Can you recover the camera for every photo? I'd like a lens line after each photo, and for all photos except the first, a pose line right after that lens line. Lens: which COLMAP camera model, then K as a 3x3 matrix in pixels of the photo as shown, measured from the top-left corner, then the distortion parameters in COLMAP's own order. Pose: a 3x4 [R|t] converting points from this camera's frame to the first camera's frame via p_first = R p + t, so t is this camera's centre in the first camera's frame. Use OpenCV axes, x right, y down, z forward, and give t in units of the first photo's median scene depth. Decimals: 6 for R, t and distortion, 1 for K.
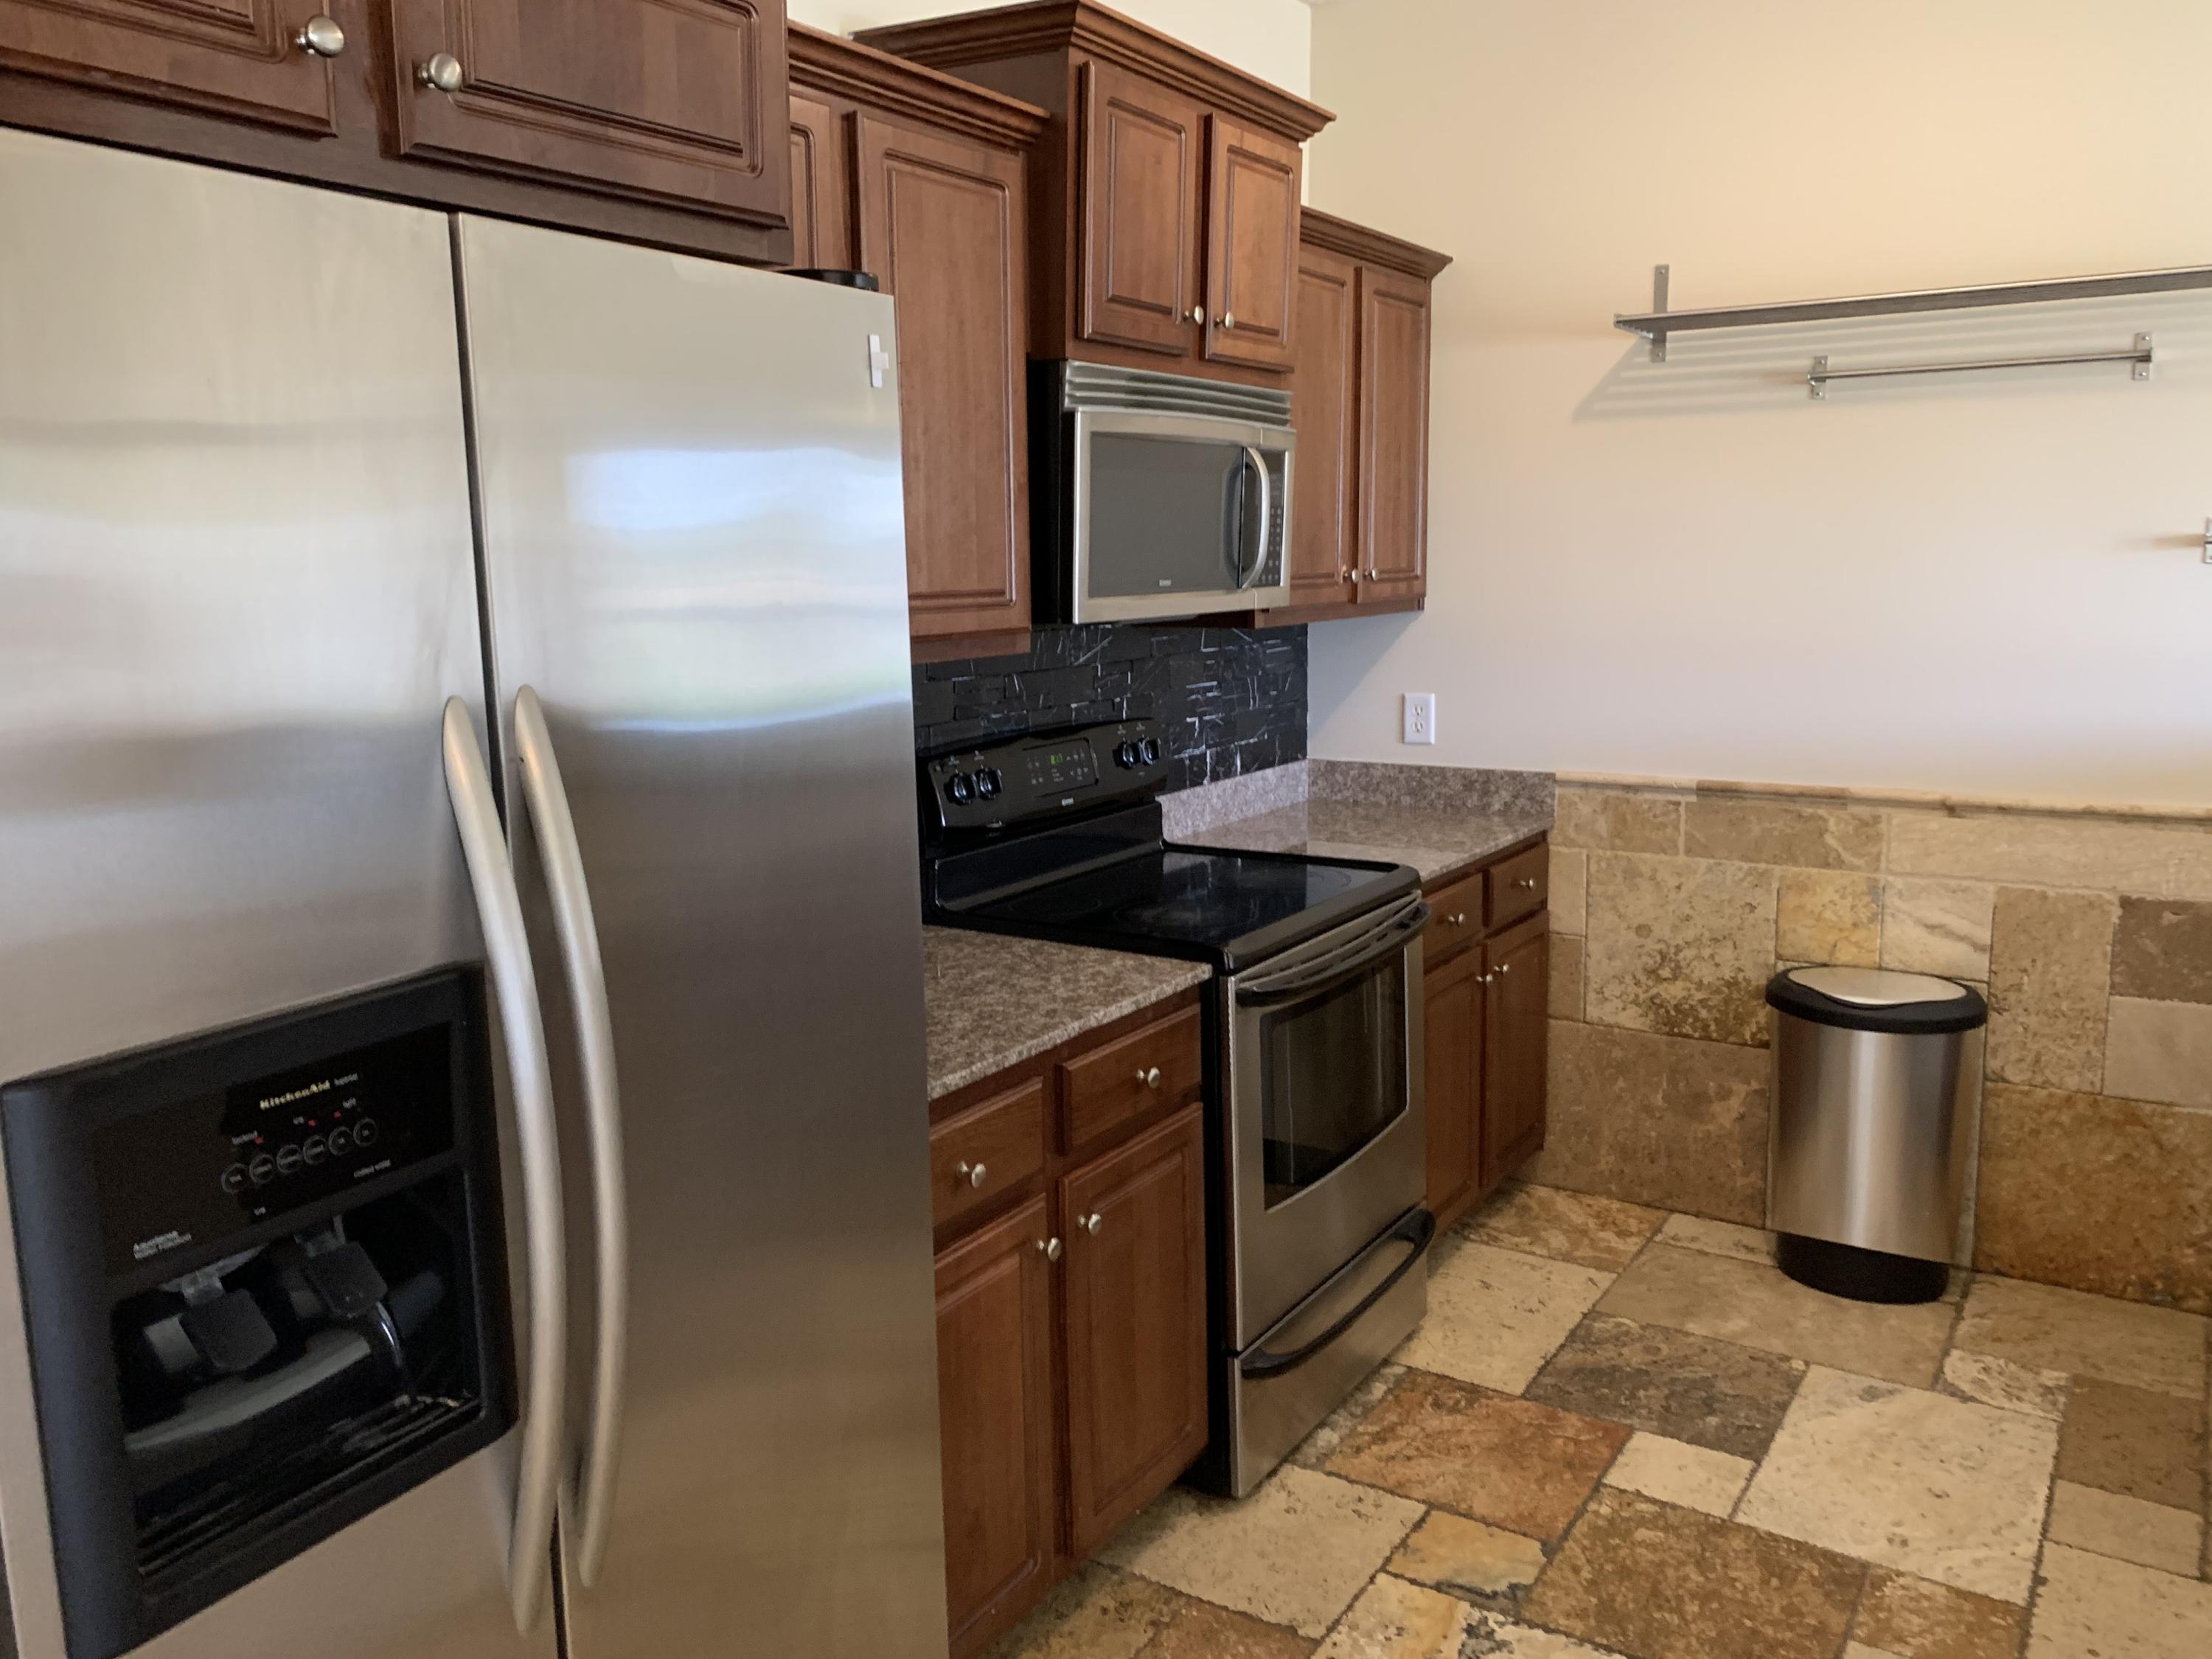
lens RADIAL K [[1694.1, 0, 1109.8], [0, 1694.1, 828.8], [0, 0, 1]] dist [0.000296, -0.002666]
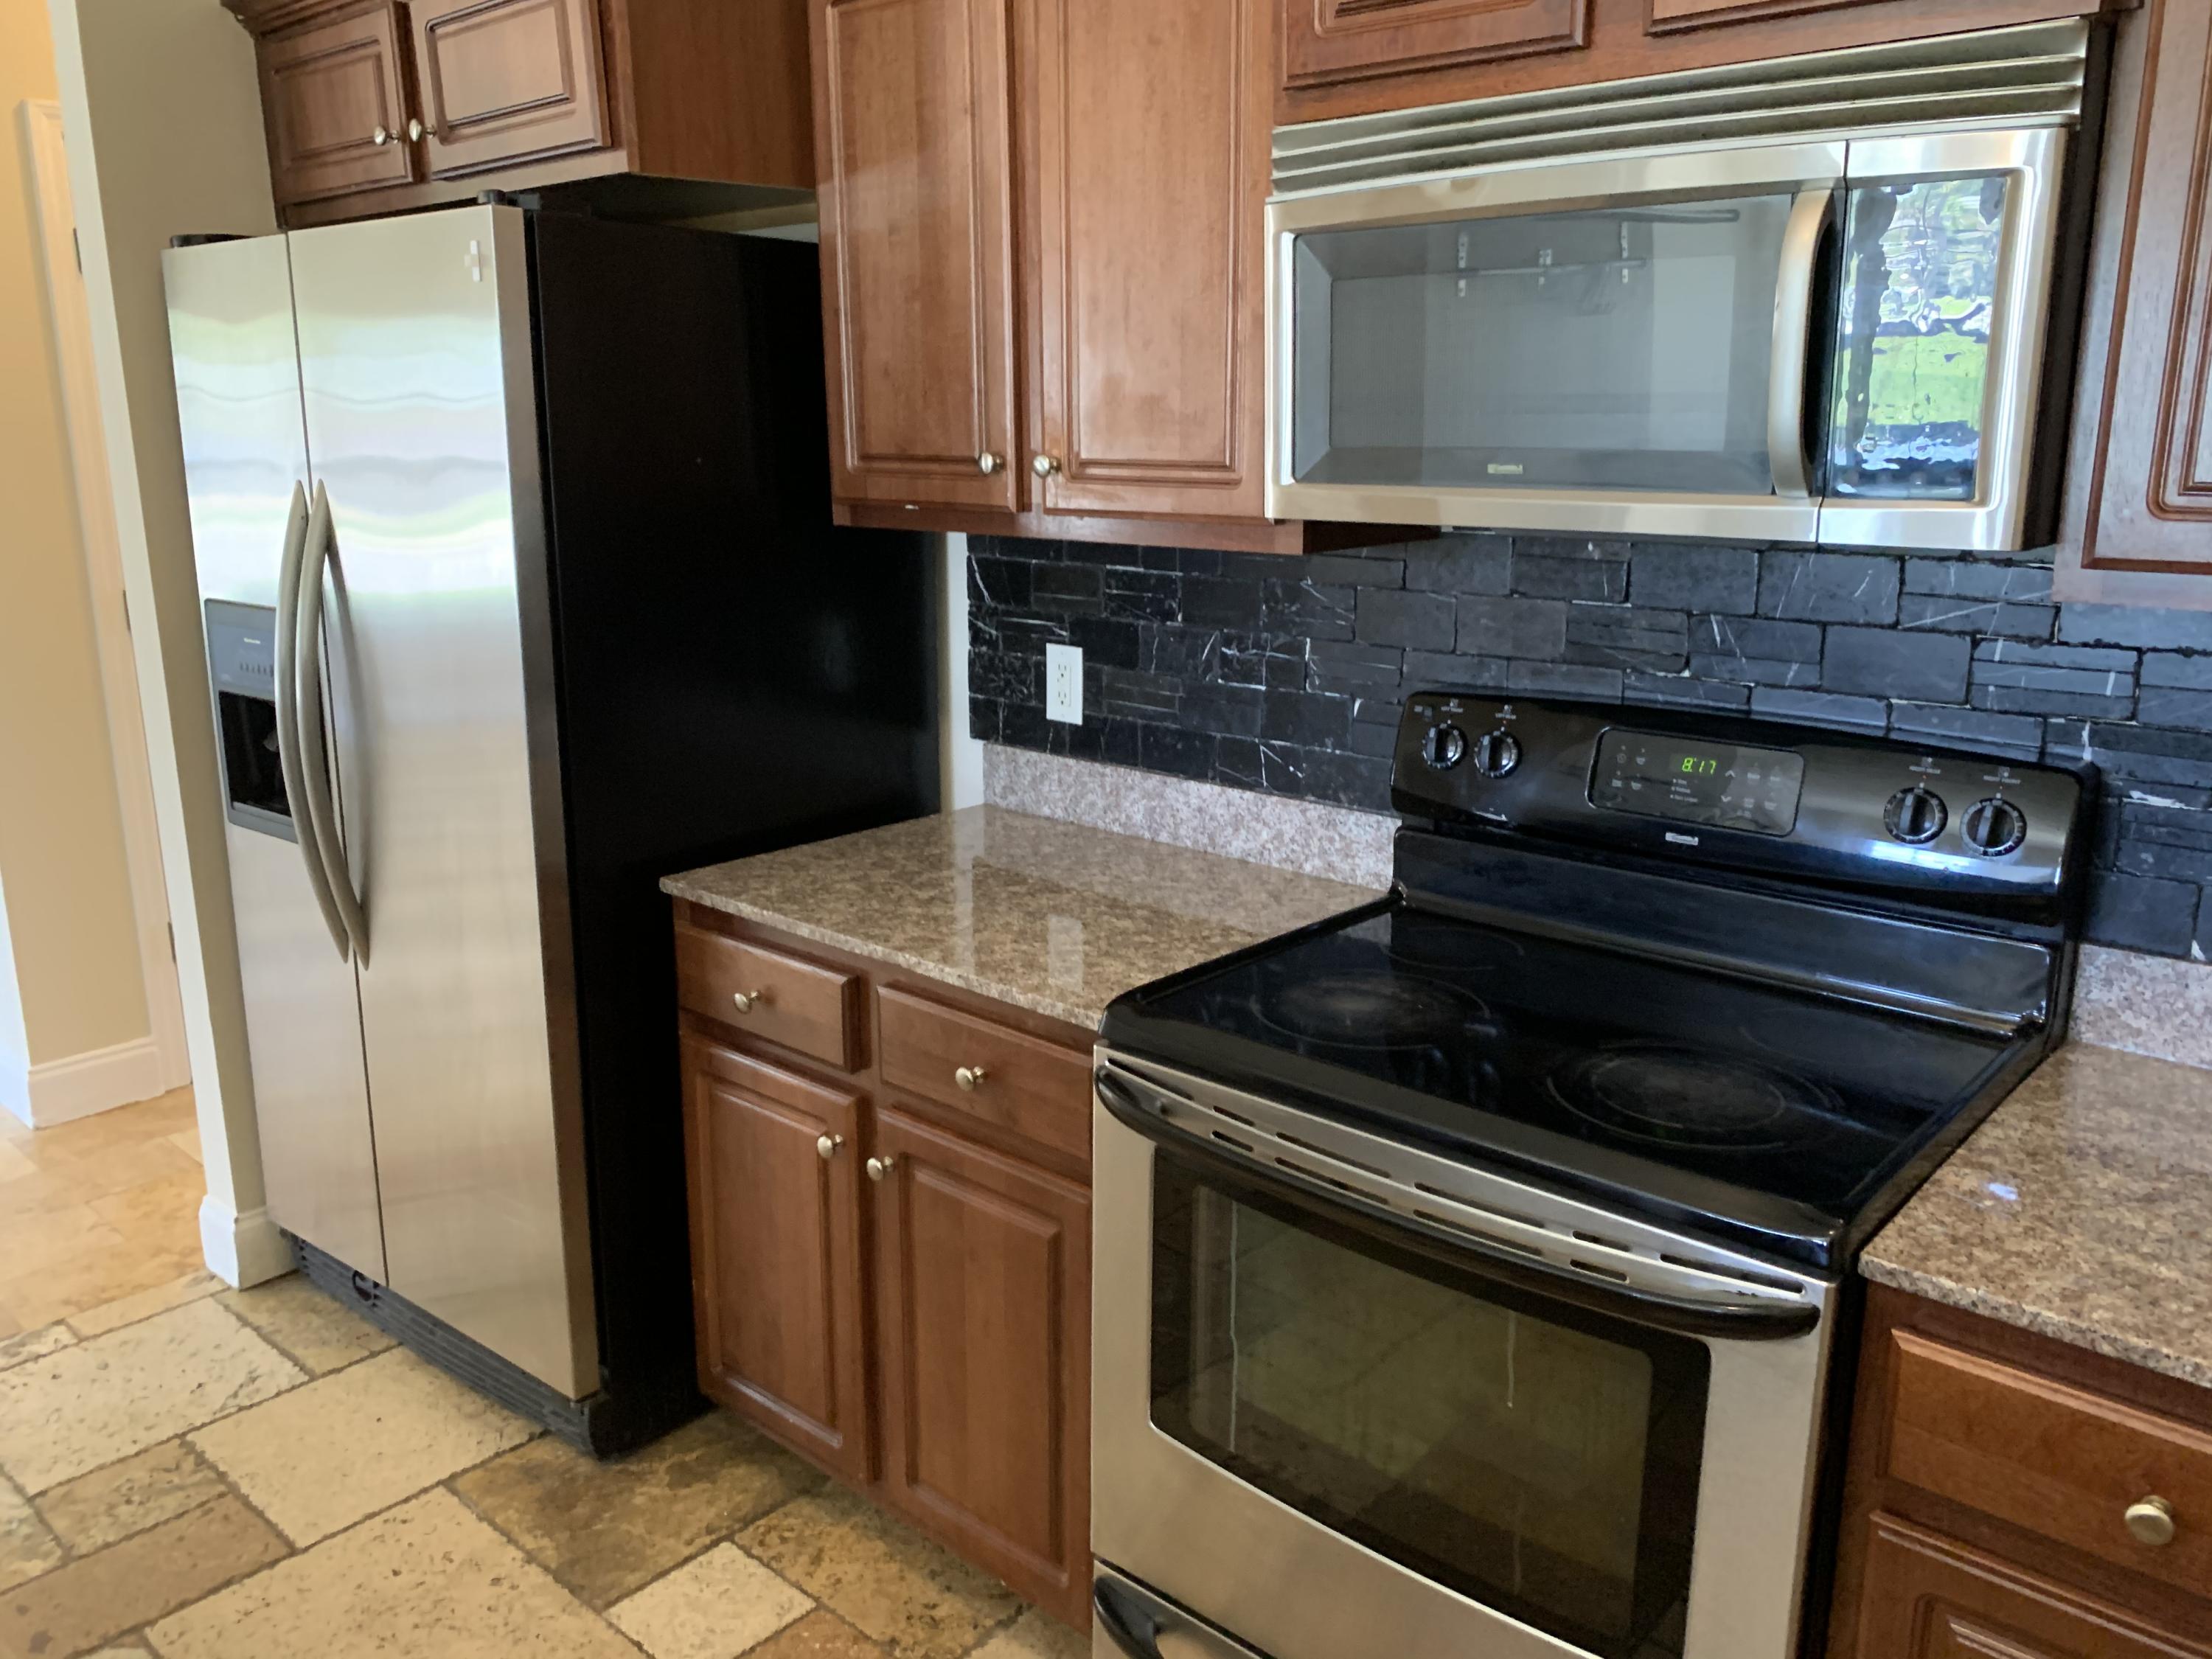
lens RADIAL K [[1694.1, 0, 1107.6], [0, 1694.1, 820.6], [0, 0, 1]] dist [0.000296, -0.002666]
pose [[-0.171342, 0.241738, -0.955094, 0.754449], [-0.157228, 0.950297, 0.268730, -0.196883], [0.972585, 0.196212, -0.124818, 1.147770]]
